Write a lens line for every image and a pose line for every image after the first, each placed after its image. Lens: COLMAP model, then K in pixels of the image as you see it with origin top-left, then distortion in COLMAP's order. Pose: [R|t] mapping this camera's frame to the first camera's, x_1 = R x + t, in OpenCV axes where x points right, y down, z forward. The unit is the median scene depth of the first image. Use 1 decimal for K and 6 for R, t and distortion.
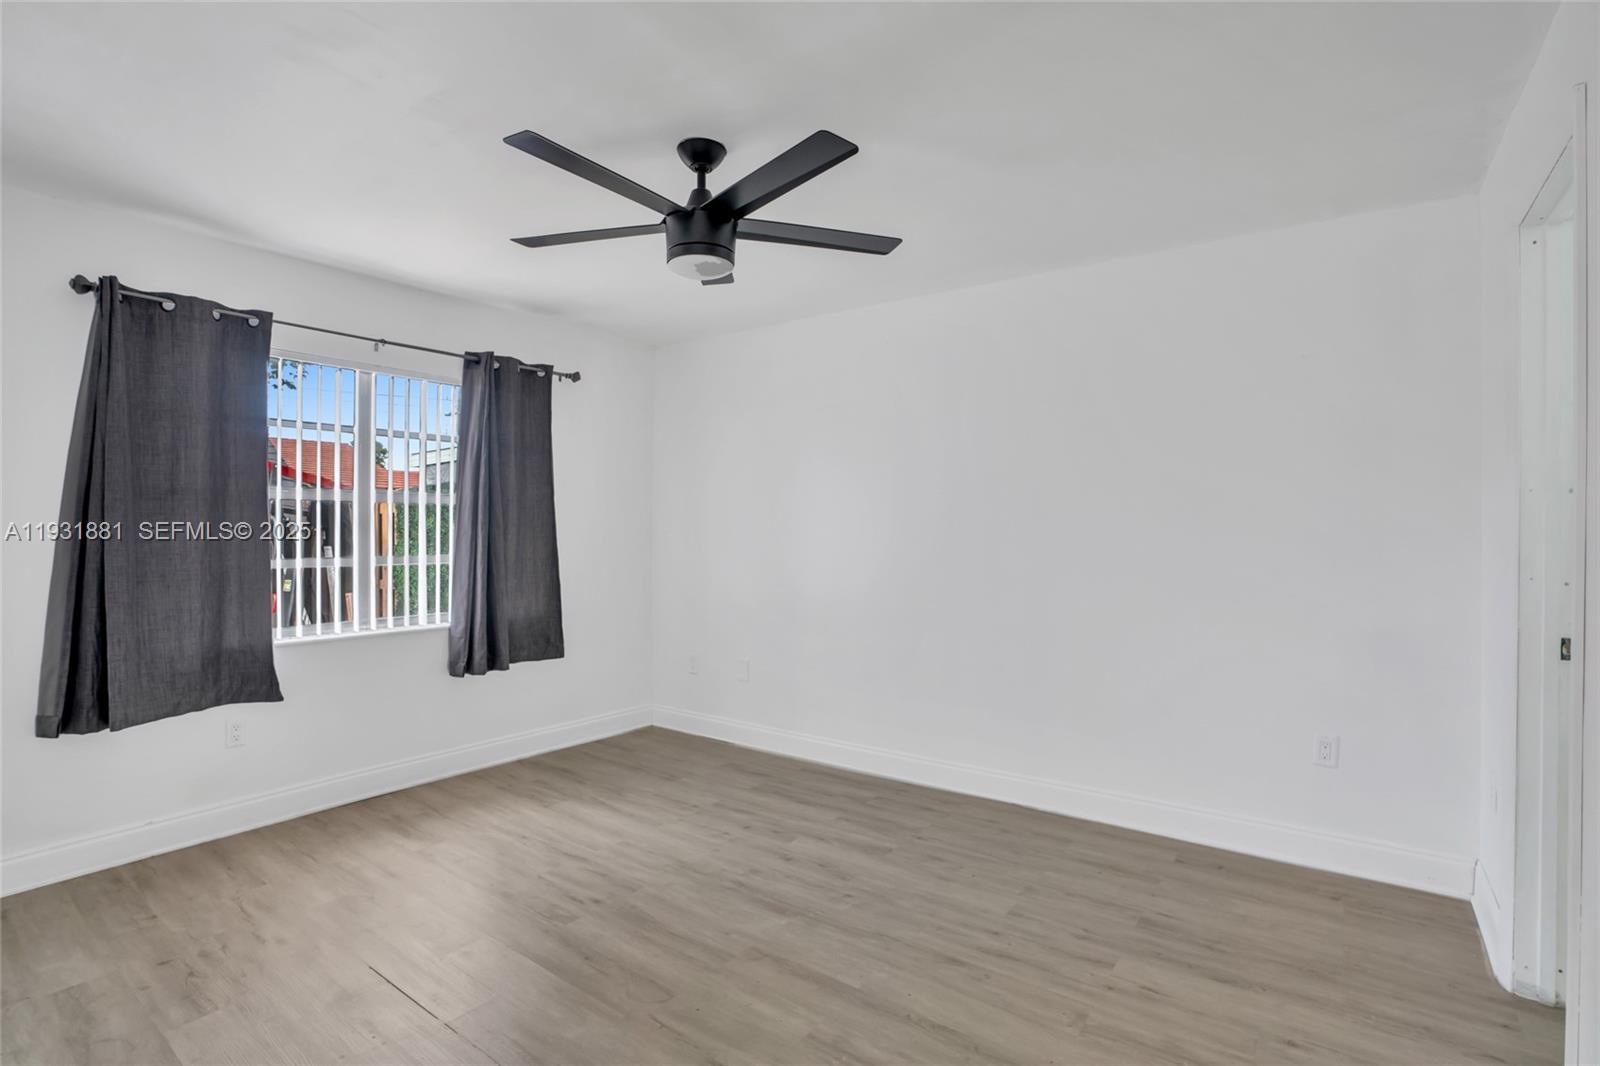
lens RADIAL K [[752.8, 0, 808.3], [0, 752.8, 554.2], [0, 0, 1]] dist [-0.076749, 0.029375]
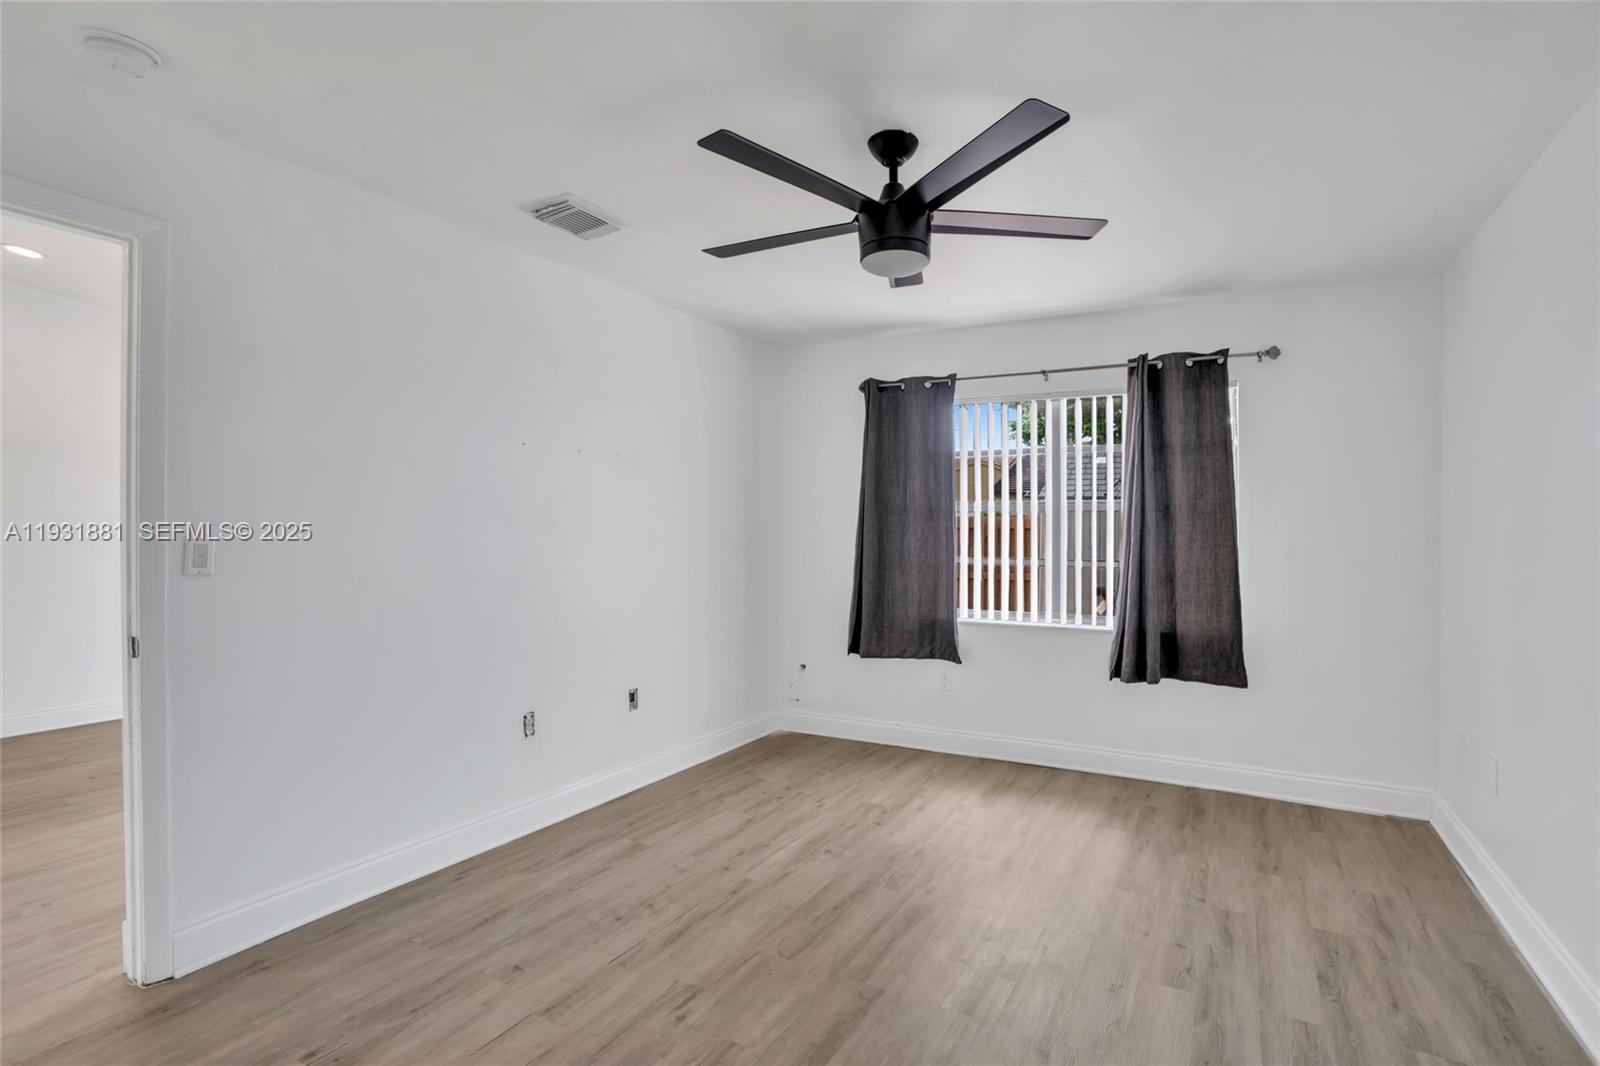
lens RADIAL K [[752.8, 0, 808.3], [0, 752.8, 554.2], [0, 0, 1]] dist [-0.076749, 0.029375]
pose [[0.134841, 0.043237, -0.989923, 0.555277], [-0.029711, 0.998775, 0.039577, -0.042749], [0.990422, 0.024075, 0.135961, 0.504298]]
